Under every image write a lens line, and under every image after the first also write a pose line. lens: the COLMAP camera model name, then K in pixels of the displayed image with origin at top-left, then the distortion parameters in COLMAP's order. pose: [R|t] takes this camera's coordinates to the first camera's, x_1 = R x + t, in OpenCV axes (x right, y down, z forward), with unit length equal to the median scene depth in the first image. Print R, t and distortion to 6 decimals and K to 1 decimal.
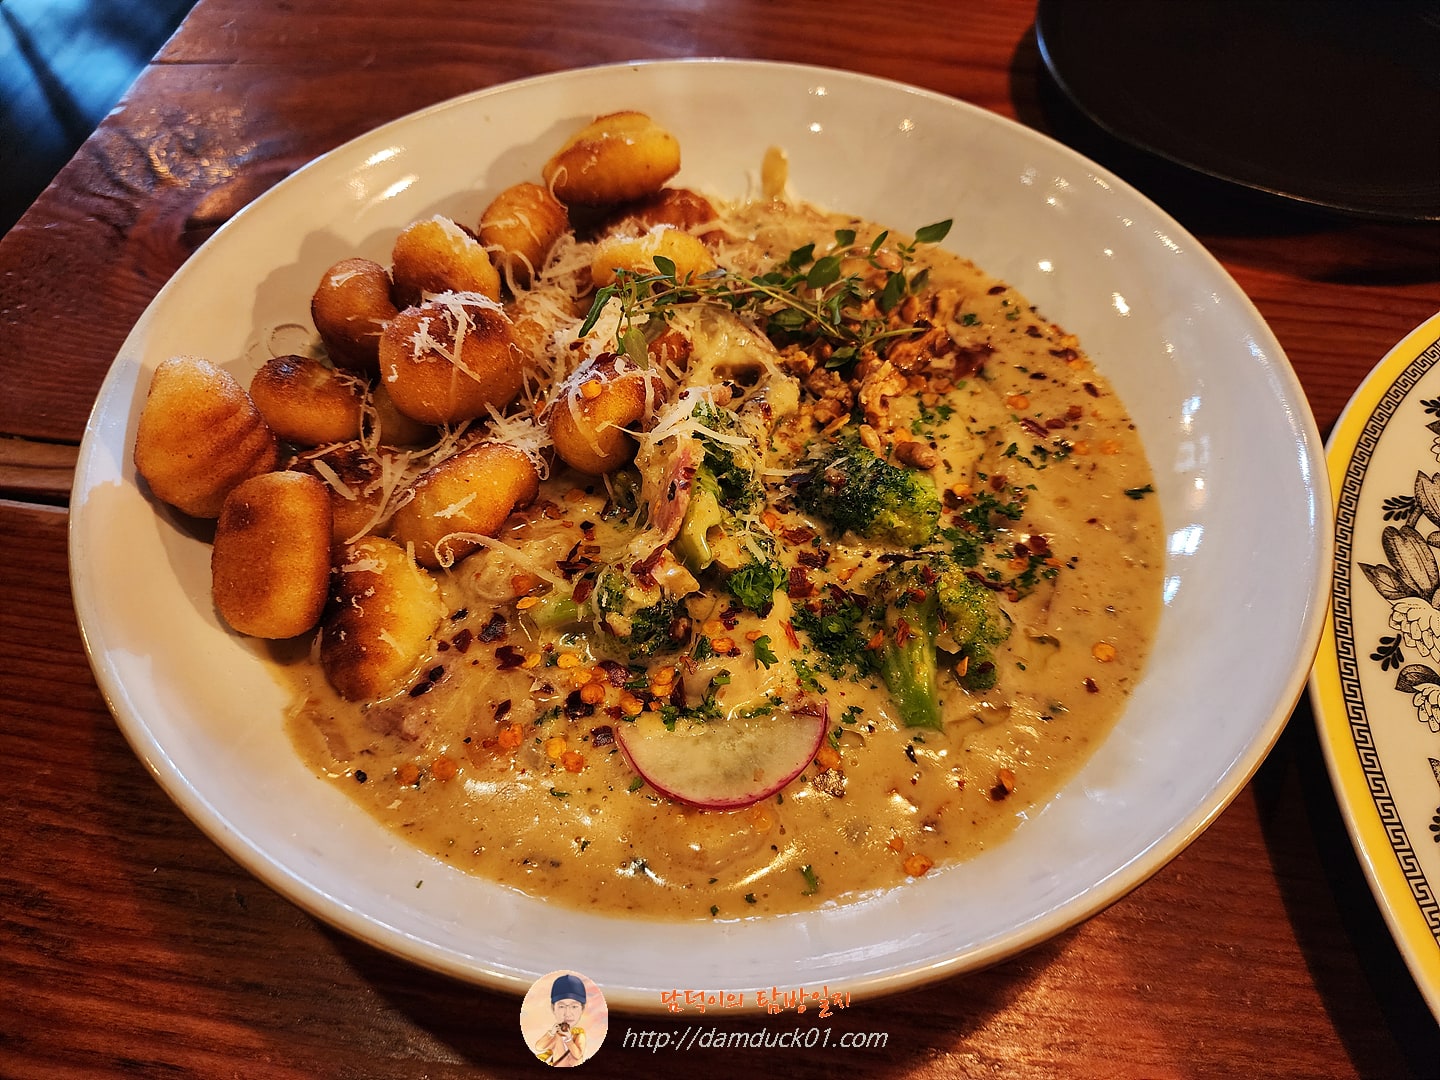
lens RADIAL K [[1056.3, 0, 720.0], [0, 1056.3, 540.0], [0, 0, 1]] dist [-0.003437, -0.034219]
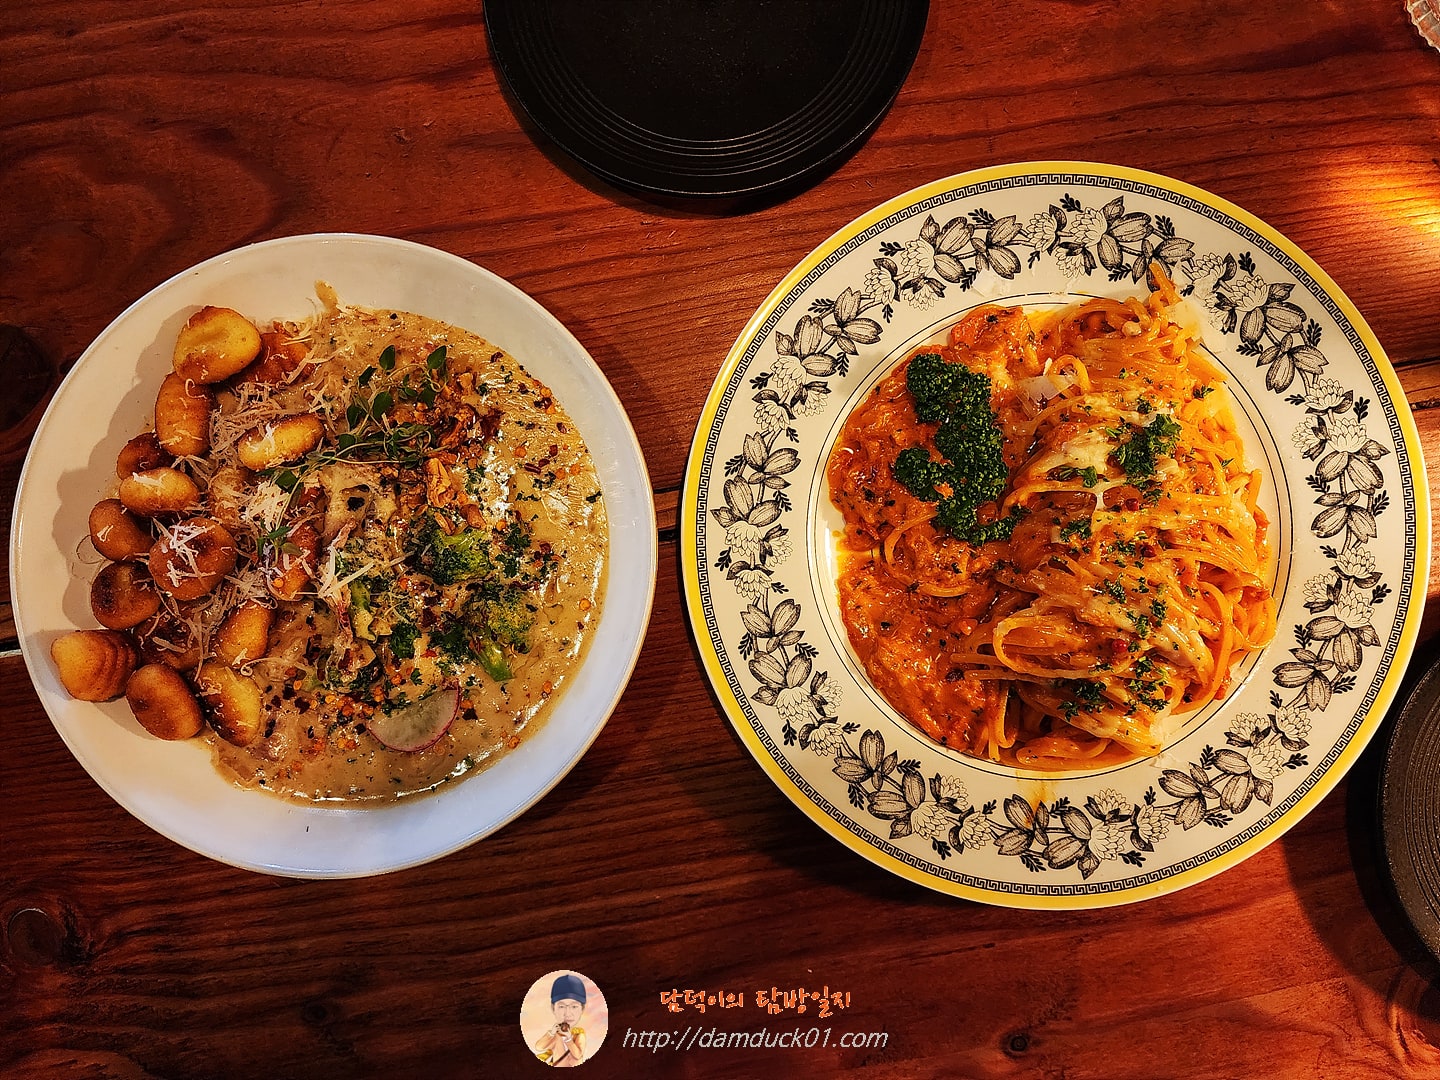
lens RADIAL K [[1005.5, 0, 718.1], [0, 1005.5, 545.4], [0, 0, 1]] dist [0.047863, -0.071549]
pose [[0.956802, -0.290709, 0.004310, 0.616001], [0.236316, 0.786246, 0.570939, -0.998715], [-0.169366, -0.545257, 0.820981, -0.553635]]
